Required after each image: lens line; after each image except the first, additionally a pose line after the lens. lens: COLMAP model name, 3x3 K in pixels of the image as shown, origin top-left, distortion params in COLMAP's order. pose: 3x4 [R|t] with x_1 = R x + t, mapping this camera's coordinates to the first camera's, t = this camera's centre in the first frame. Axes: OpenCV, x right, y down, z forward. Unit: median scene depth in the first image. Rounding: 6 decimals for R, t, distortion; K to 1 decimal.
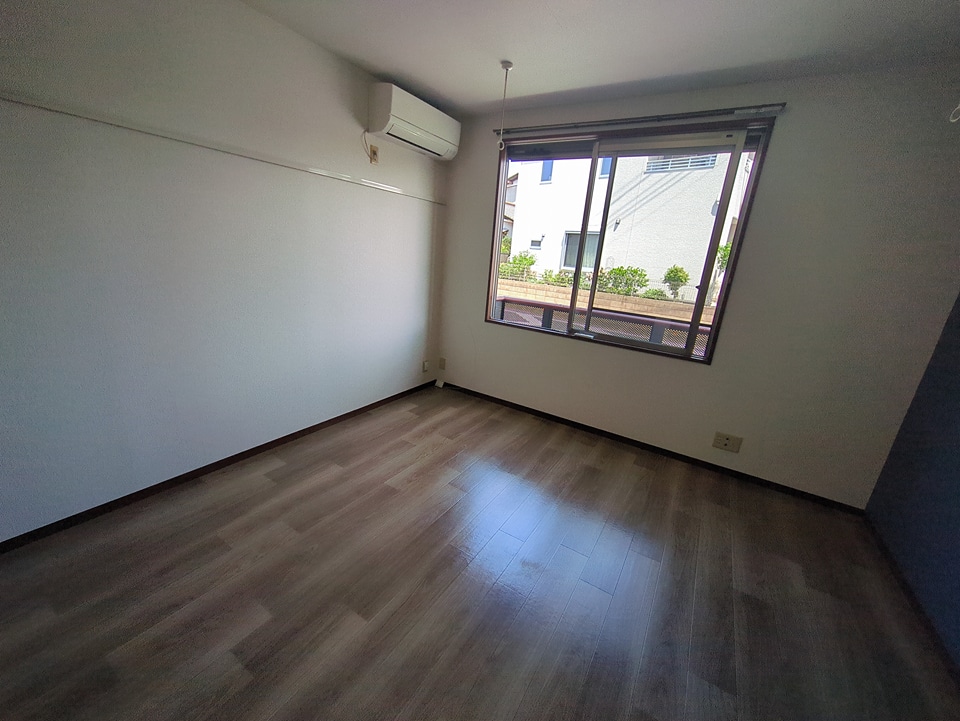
lens RADIAL K [[374.1, 0, 478.2], [0, 374.1, 359.6], [0, 0, 1]] dist [-0.004234, 0.001090]
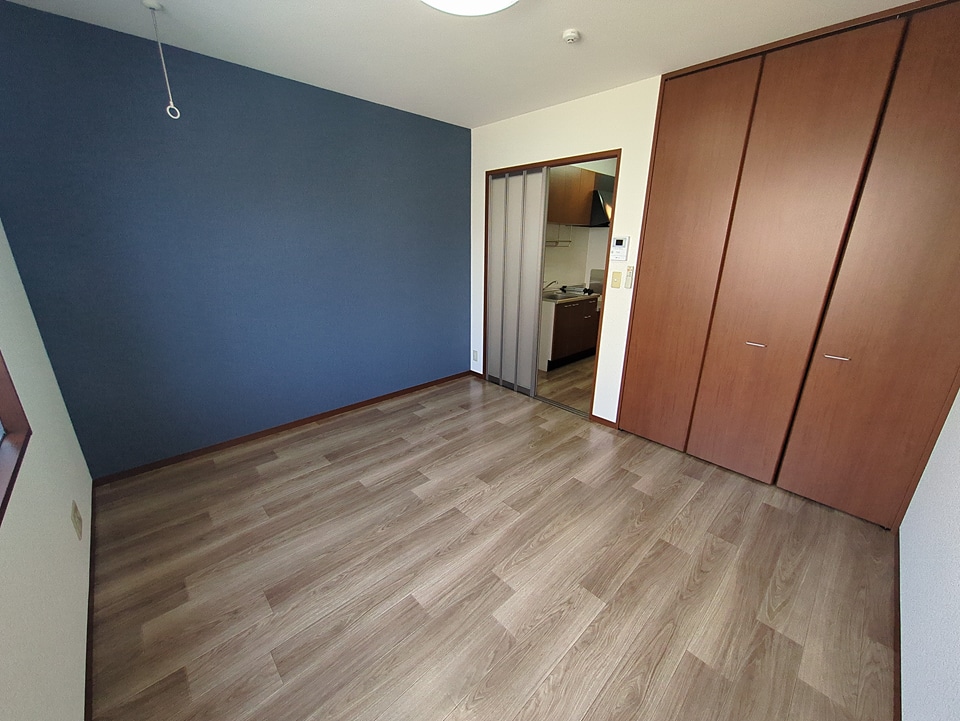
lens RADIAL K [[374.1, 0, 478.5], [0, 374.1, 360.9], [0, 0, 1]] dist [-0.004234, 0.001090]
pose [[-0.963587, -0.167425, 0.208493, -0.086093], [-0.018838, 0.820284, 0.571646, -0.415266], [-0.266731, 0.546903, -0.793569, 1.291572]]
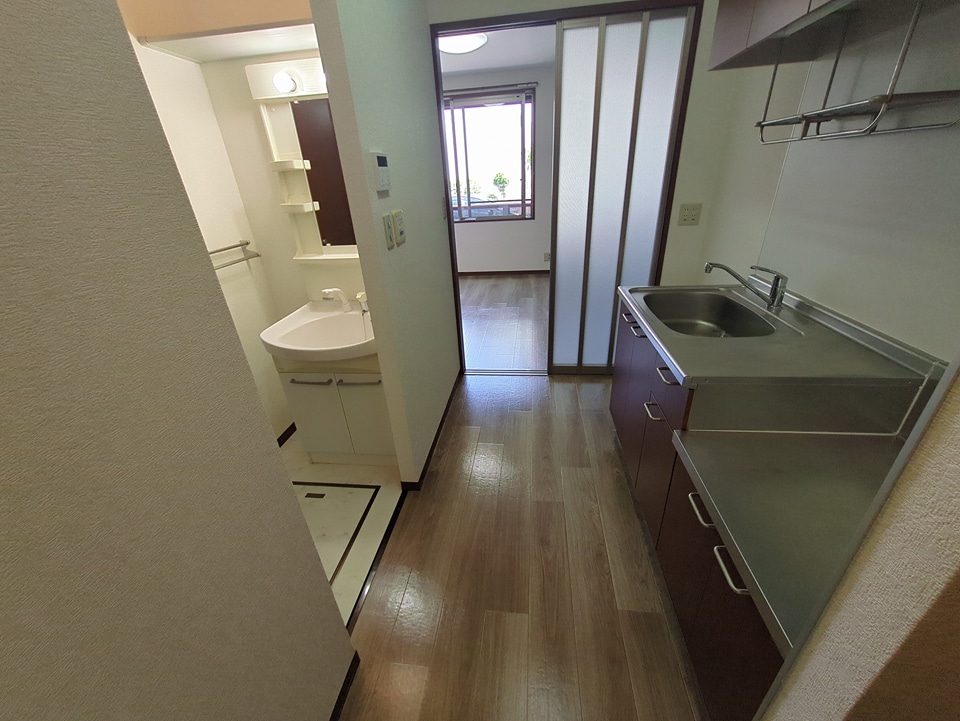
lens RADIAL K [[374.1, 0, 480.2], [0, 374.1, 357.2], [0, 0, 1]] dist [-0.004234, 0.001090]
pose [[0.894923, -0.305515, 0.325228, -0.564773], [0.242357, 0.944770, 0.220617, 0.218204], [-0.374668, -0.118614, 0.919541, -0.898152]]
